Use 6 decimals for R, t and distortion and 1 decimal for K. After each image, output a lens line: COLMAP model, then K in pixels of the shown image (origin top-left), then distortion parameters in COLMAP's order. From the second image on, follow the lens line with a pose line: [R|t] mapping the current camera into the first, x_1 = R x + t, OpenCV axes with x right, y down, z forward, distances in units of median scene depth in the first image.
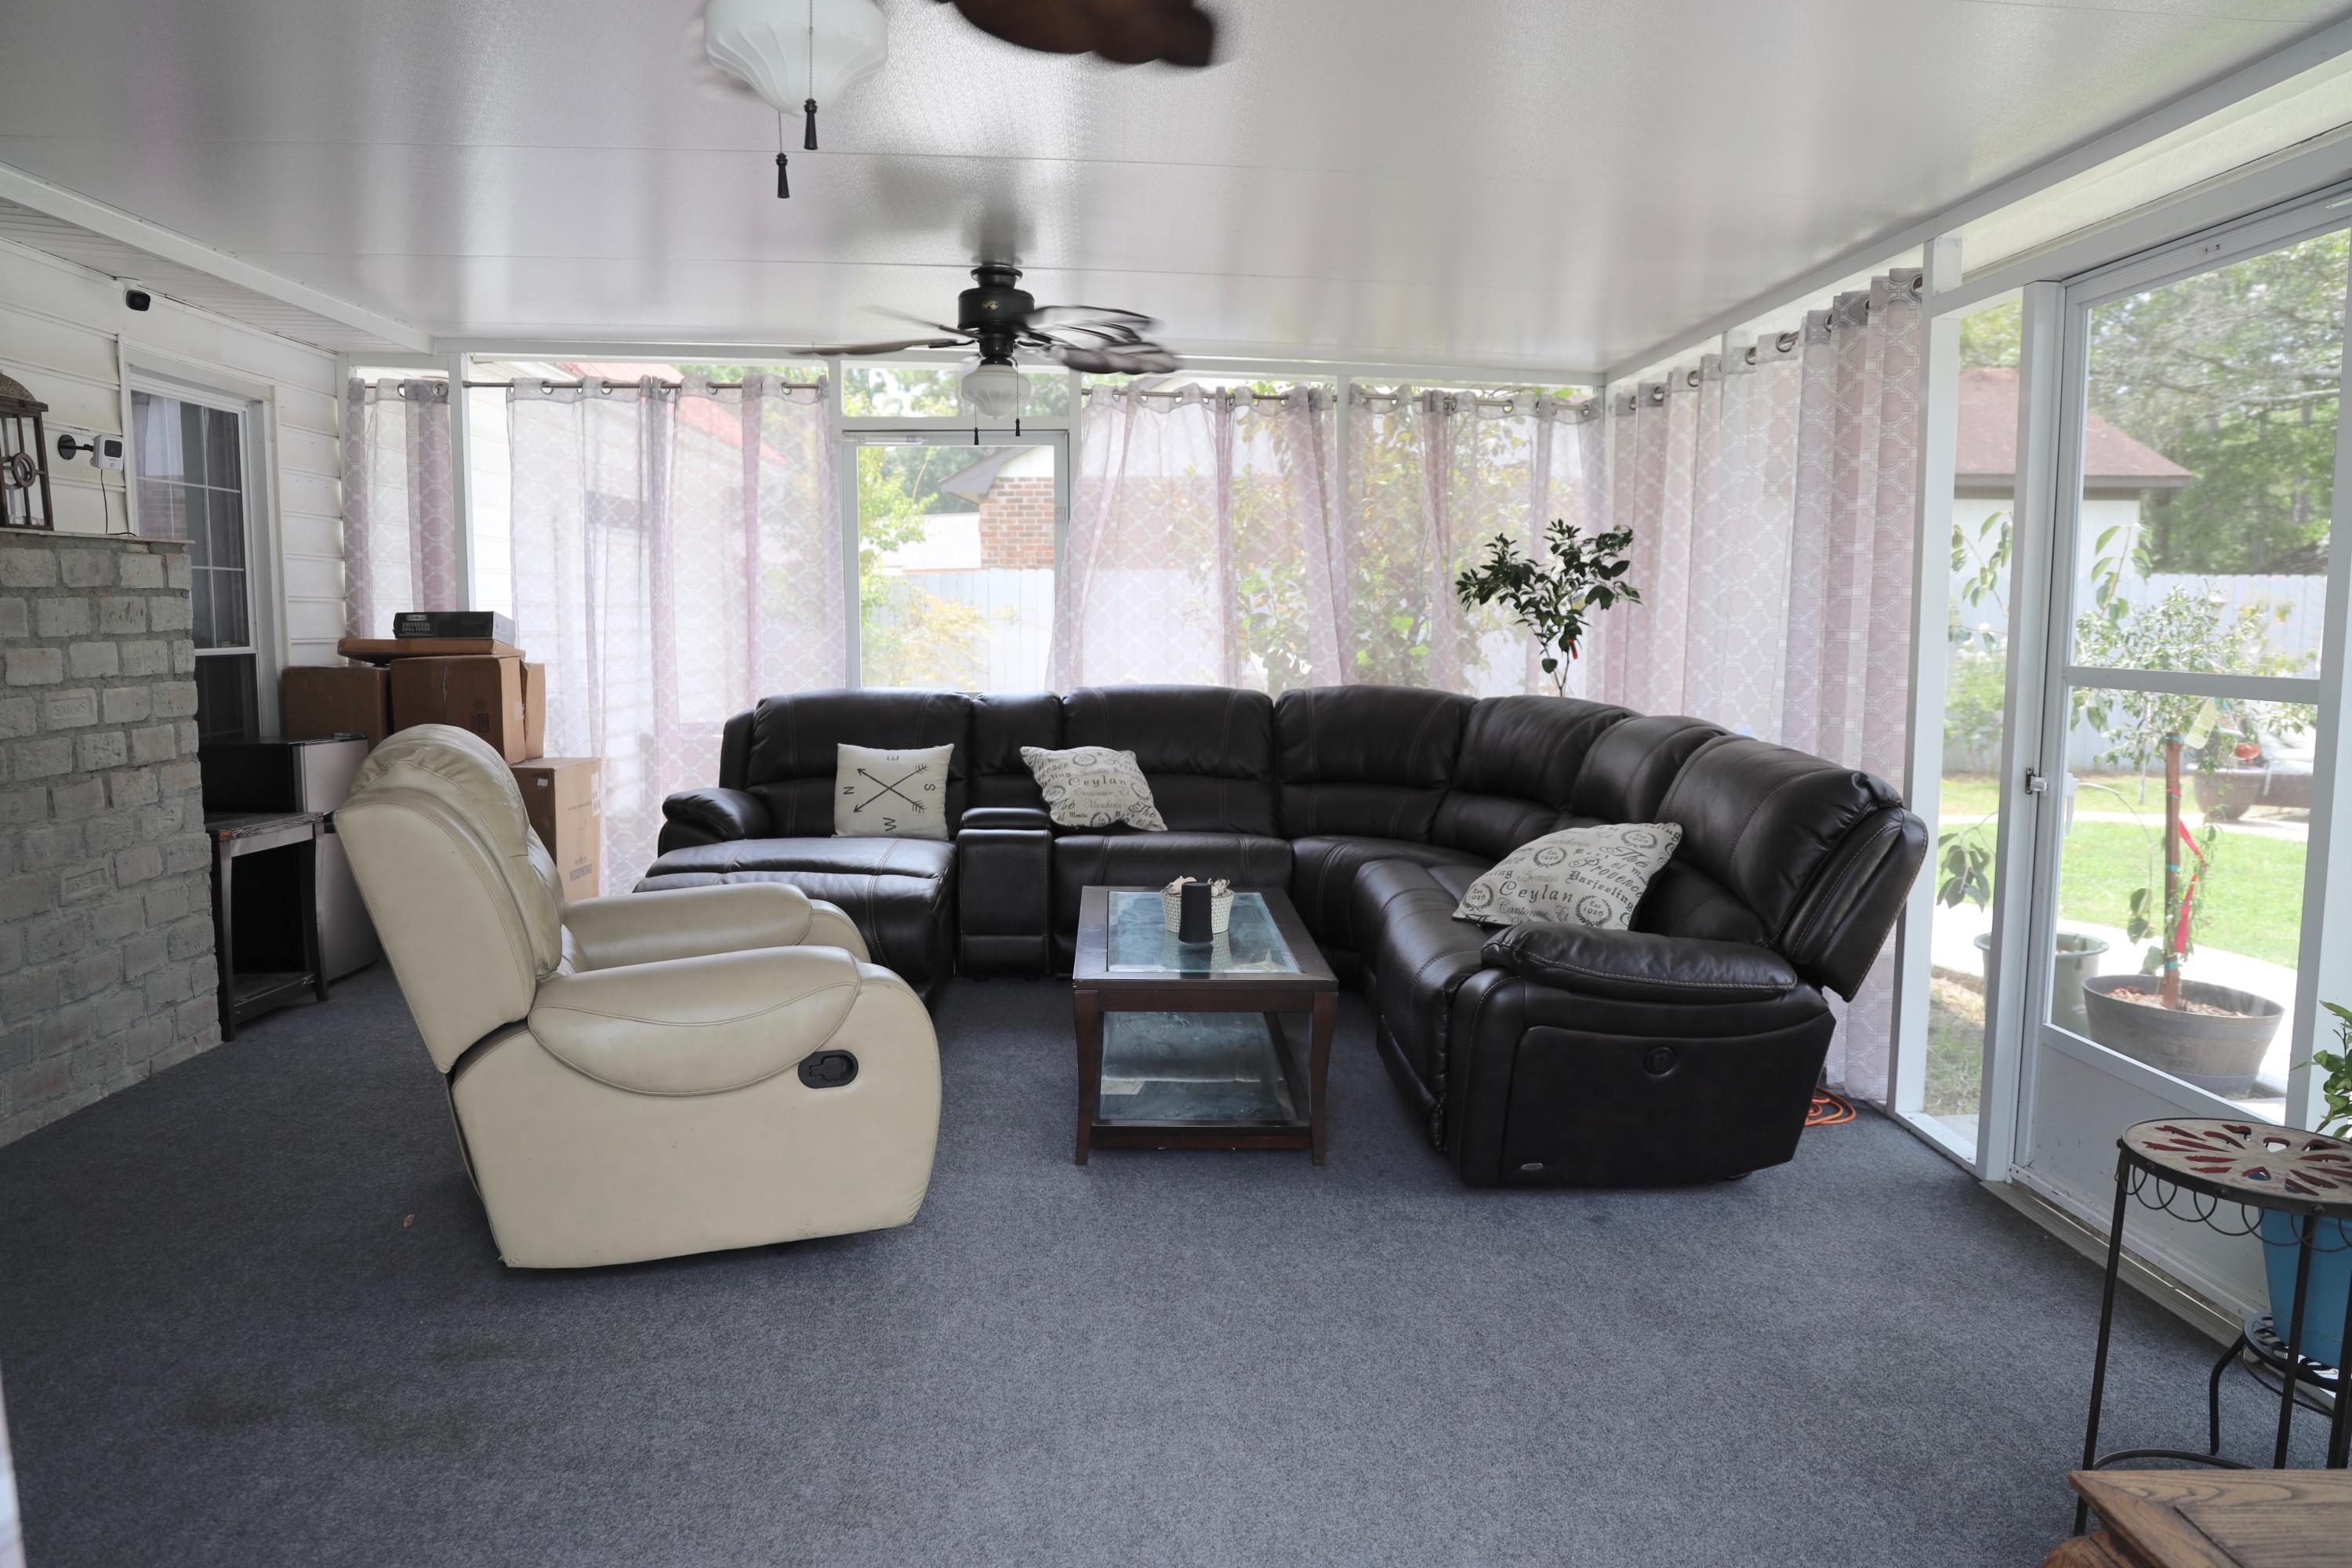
lens RADIAL K [[1609.5, 0, 1176.0], [0, 1609.5, 784.0], [0, 0, 1]] dist [-0.100888, 0.079516]
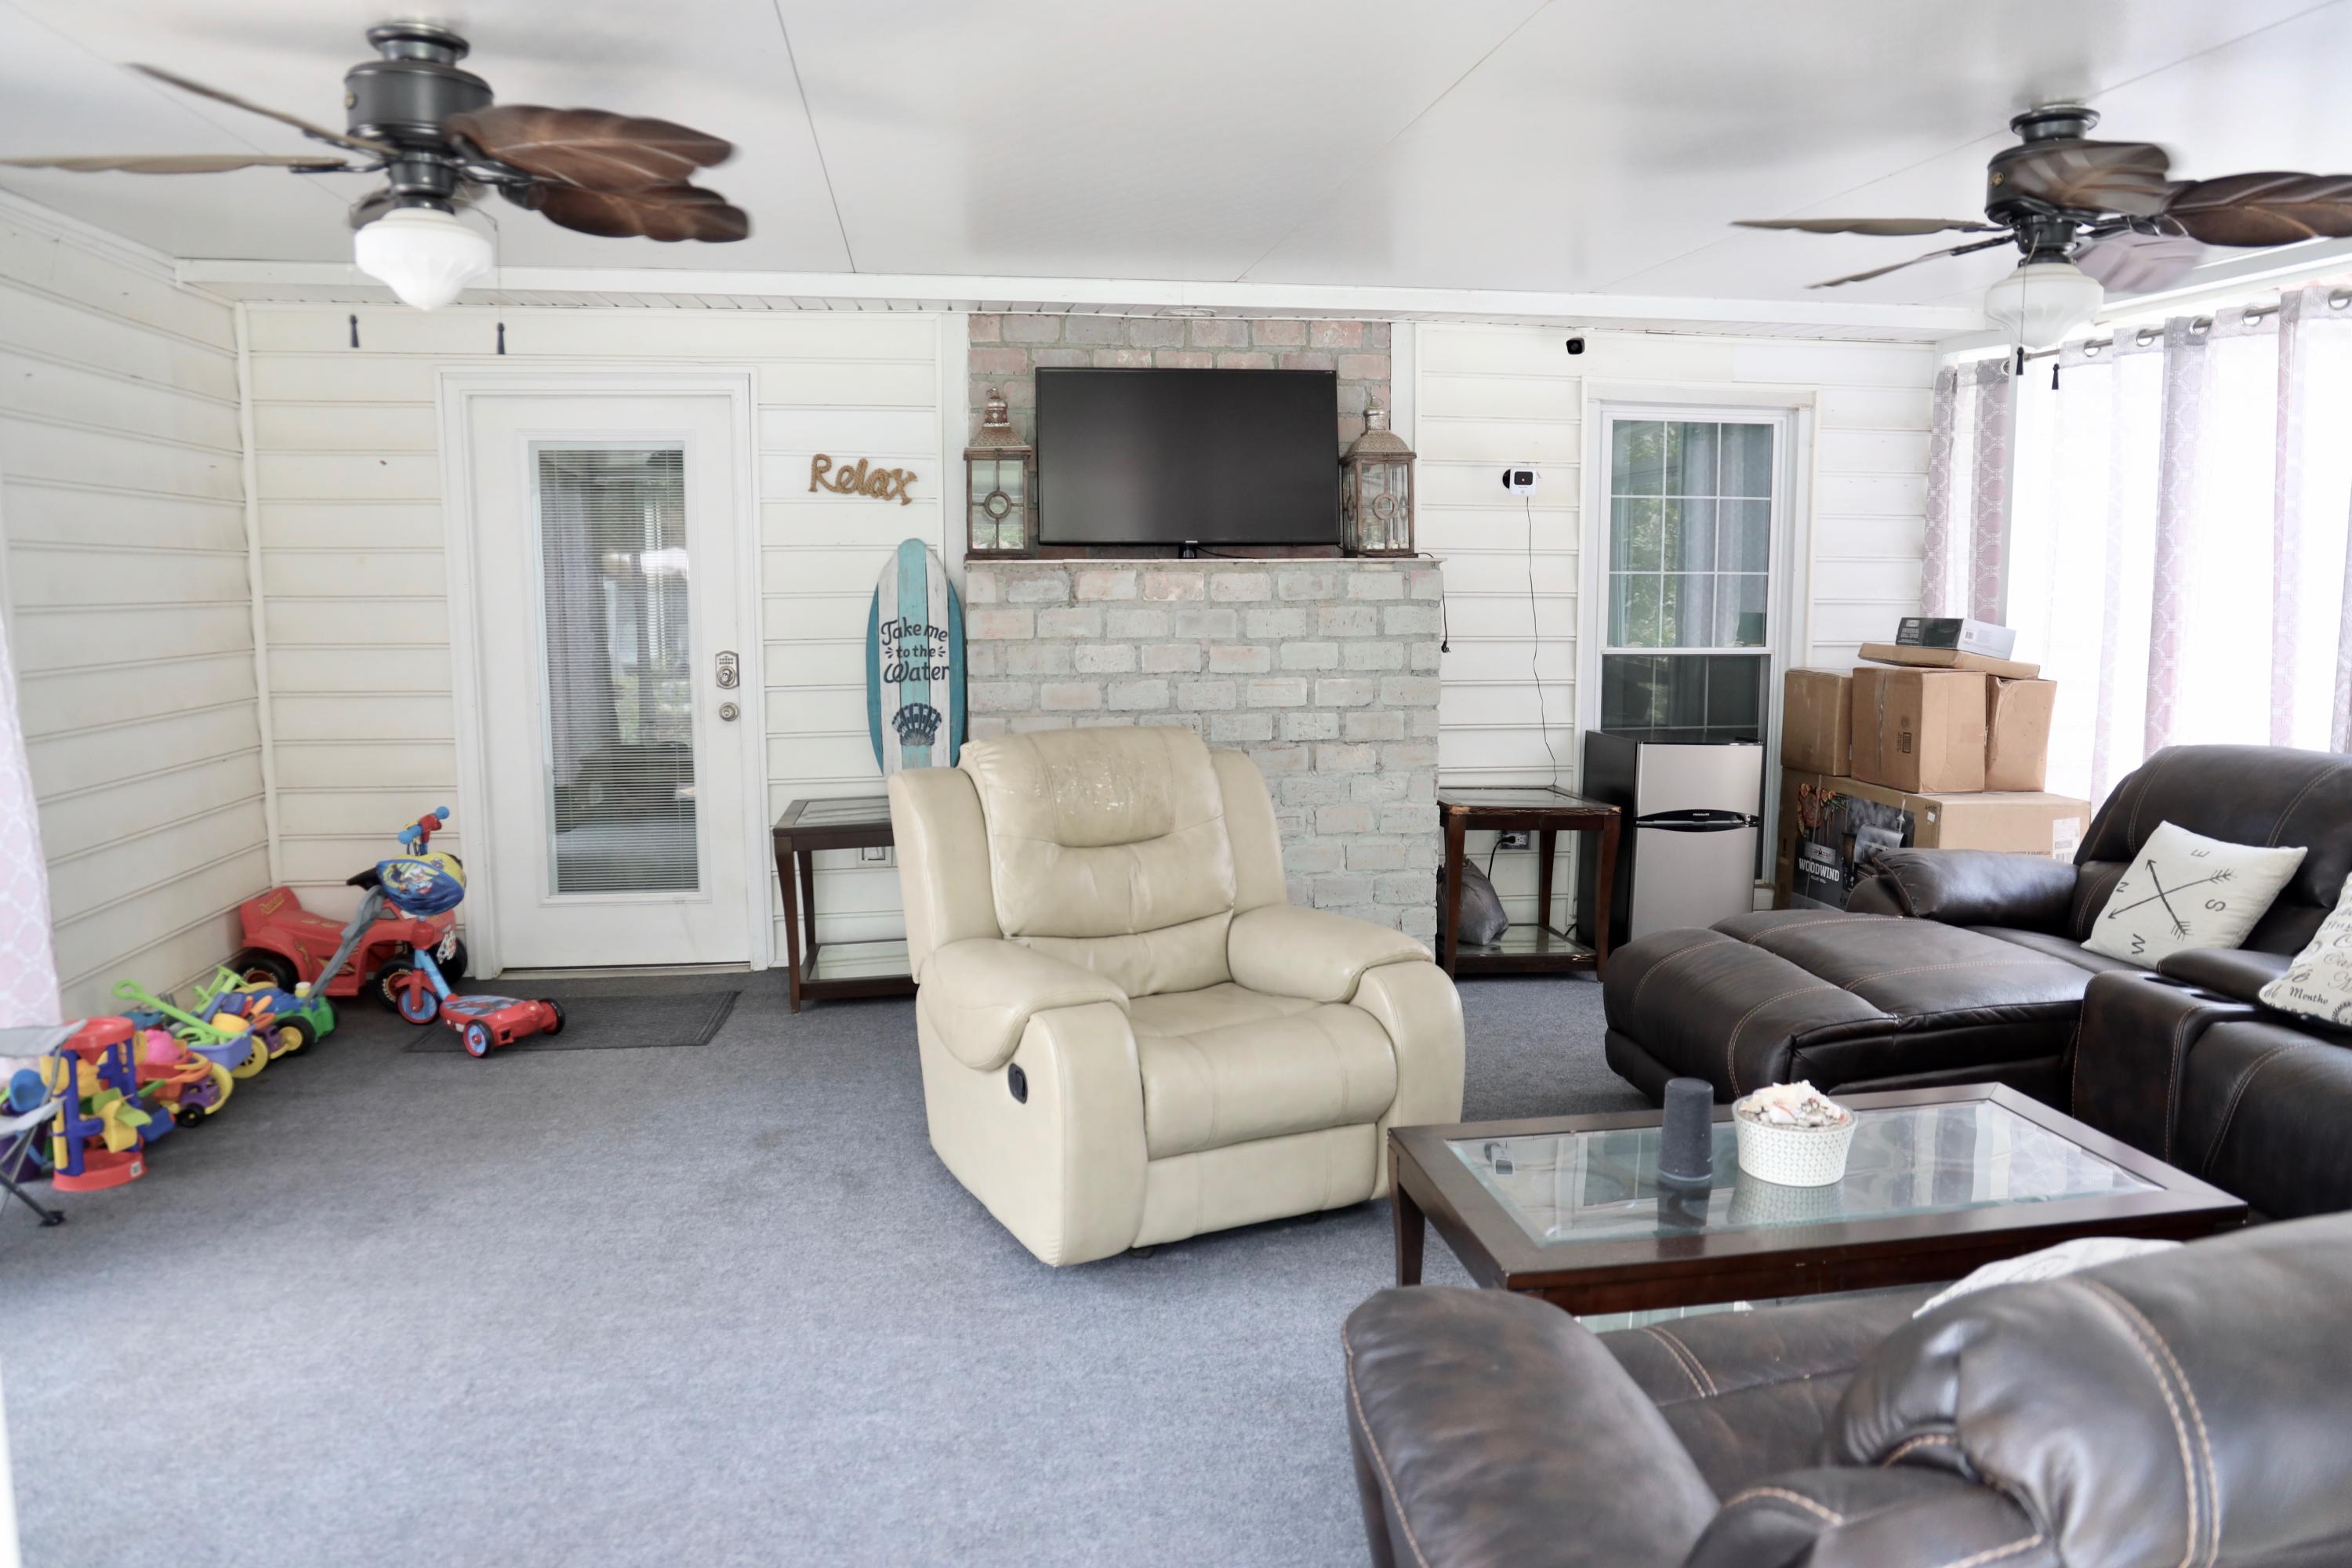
lens RADIAL K [[1609.5, 0, 1176.0], [0, 1609.5, 784.0], [0, 0, 1]] dist [-0.100888, 0.079516]
pose [[0.110496, 0.119772, -0.986633, 0.614110], [-0.102669, 0.988777, 0.108534, -0.106702], [0.988559, 0.089304, 0.121552, 0.729414]]
